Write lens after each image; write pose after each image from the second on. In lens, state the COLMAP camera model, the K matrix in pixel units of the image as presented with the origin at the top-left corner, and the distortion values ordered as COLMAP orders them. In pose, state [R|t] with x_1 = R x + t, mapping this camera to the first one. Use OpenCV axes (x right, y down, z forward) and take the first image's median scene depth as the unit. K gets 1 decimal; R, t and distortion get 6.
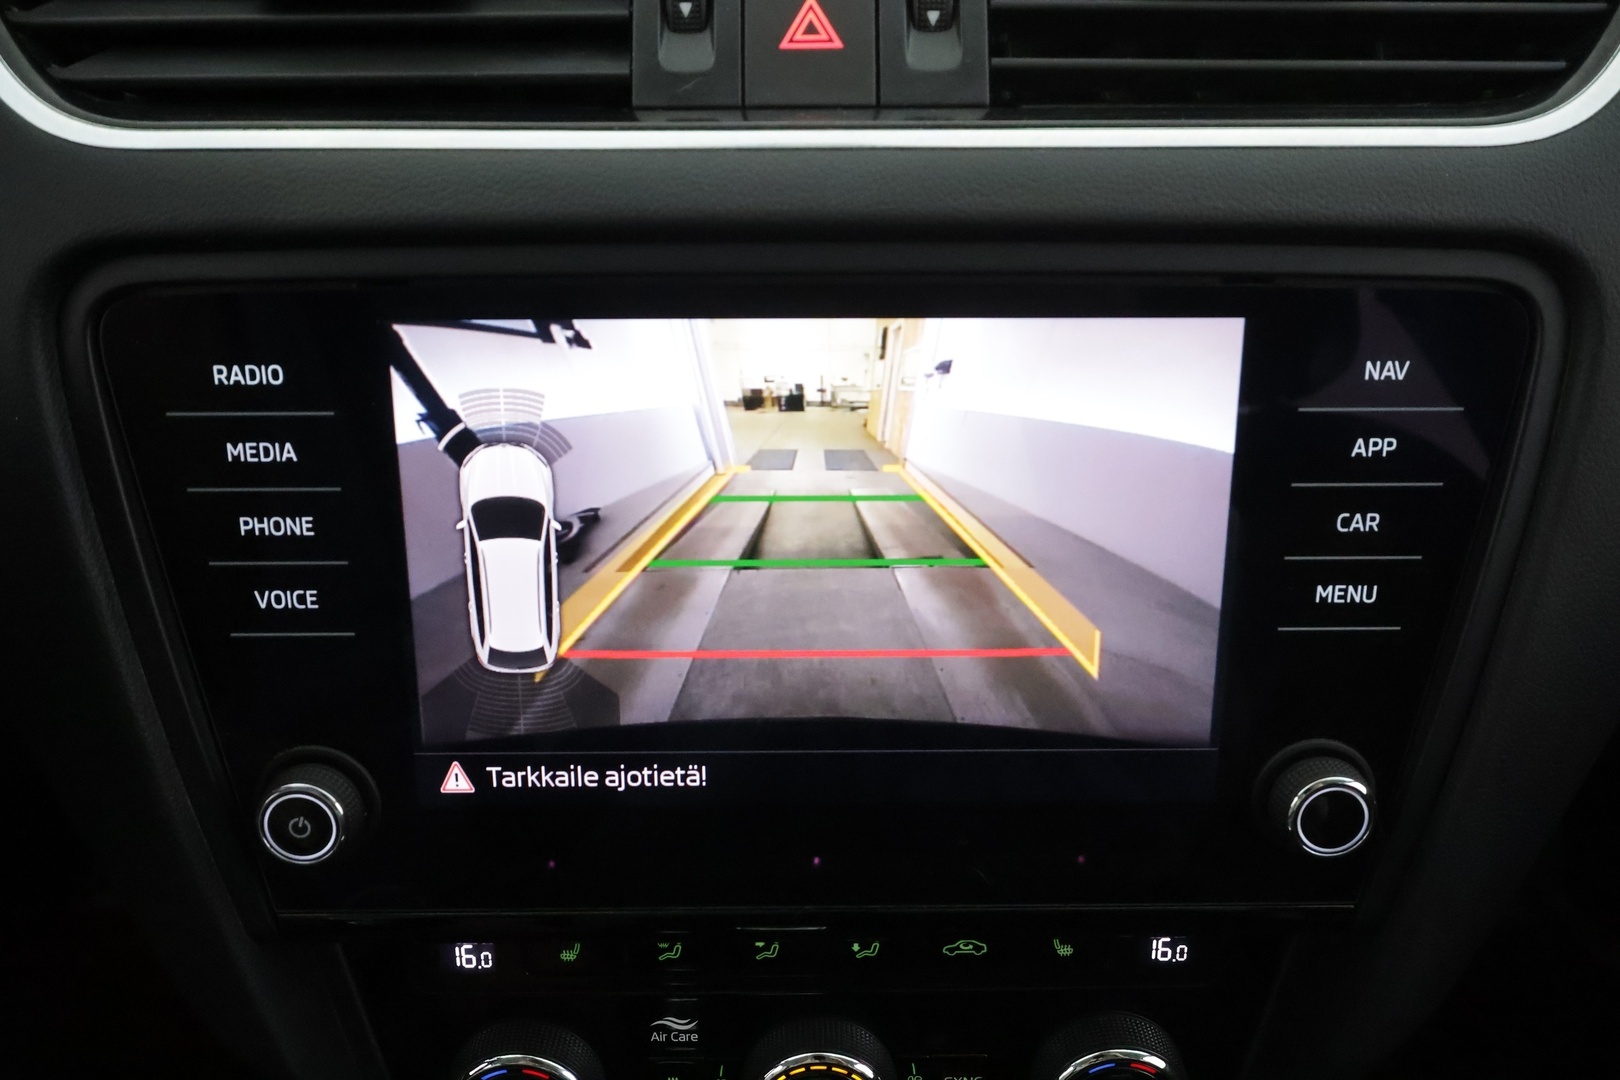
lens RADIAL K [[1273.9, 0, 810.0], [0, 1273.9, 540.0], [0, 0, 1]] dist [-0.000595, 0.005888]
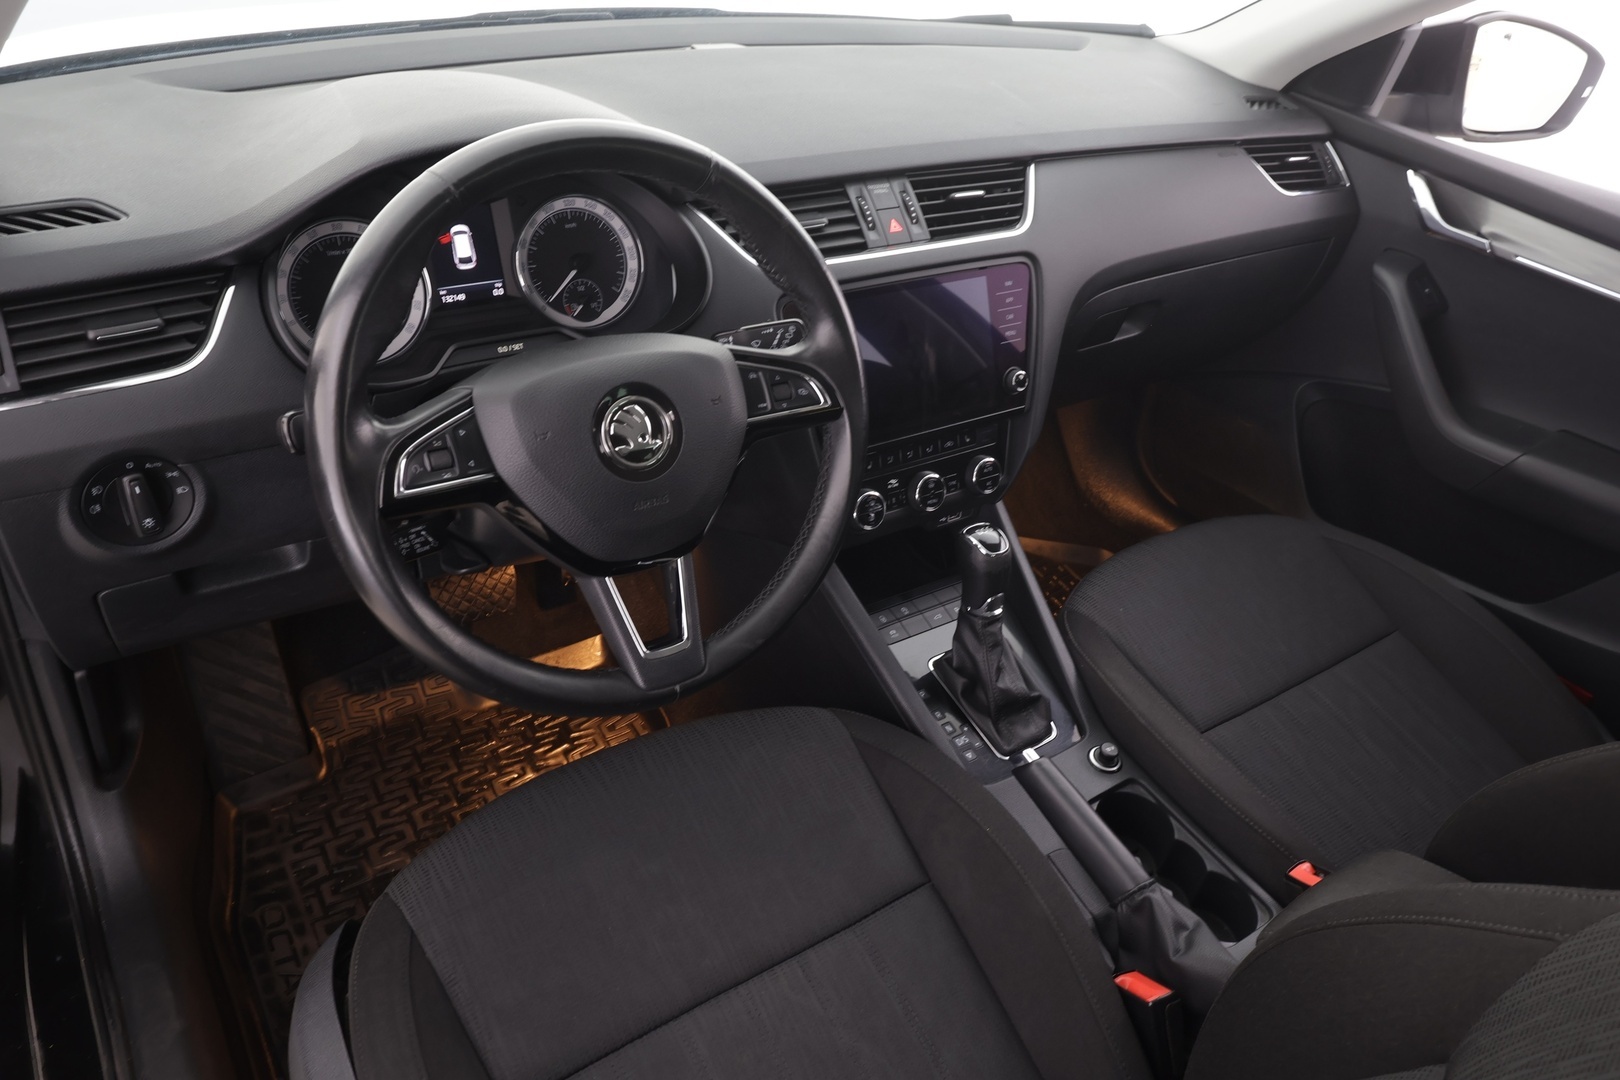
lens RADIAL K [[1135.8, 0, 810.0], [0, 1135.8, 540.0], [0, 0, 1]] dist [0.005445, -0.001087]
pose [[0.832051, -0.245568, 0.497381, -2.499594], [0.264745, 0.963756, 0.032946, 0.453100], [-0.487444, 0.104266, 0.866906, -2.208538]]
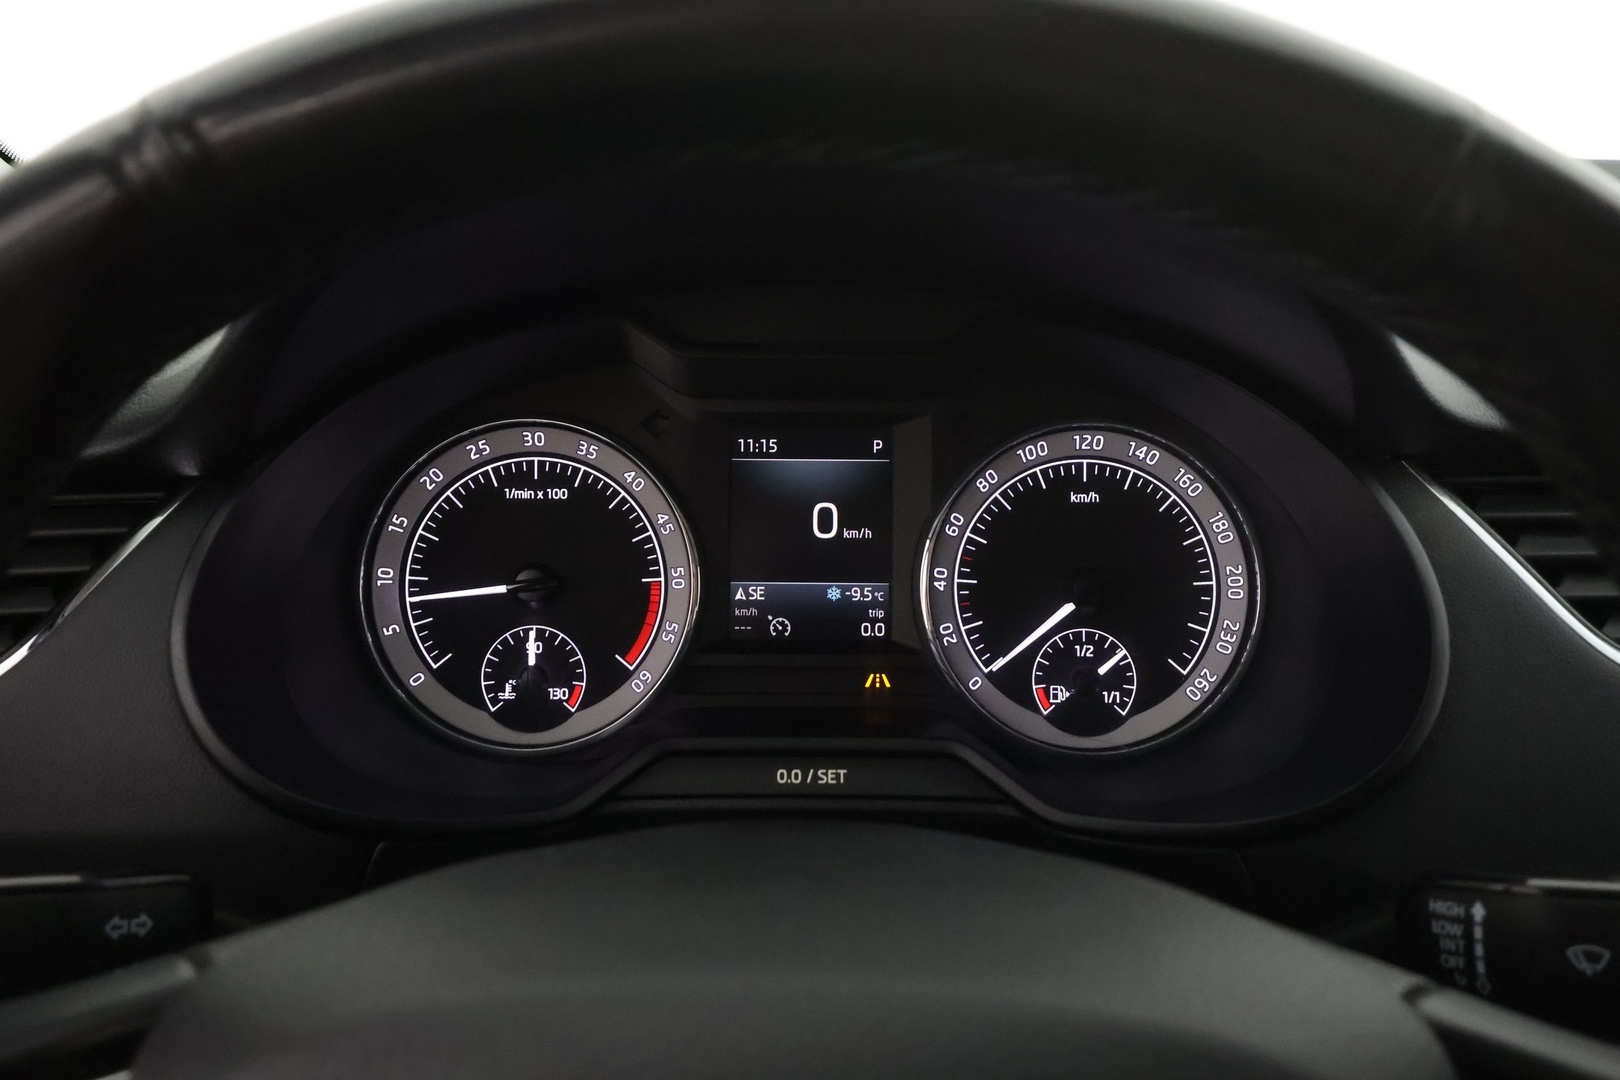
lens RADIAL K [[1273.9, 0, 810.0], [0, 1273.9, 540.0], [0, 0, 1]] dist [-0.000595, 0.005888]
pose [[0.999886, 0.005577, -0.014060, -1.395312], [-0.009887, 0.944457, -0.328487, -0.009451], [0.011448, 0.328588, 0.944404, -0.301943]]
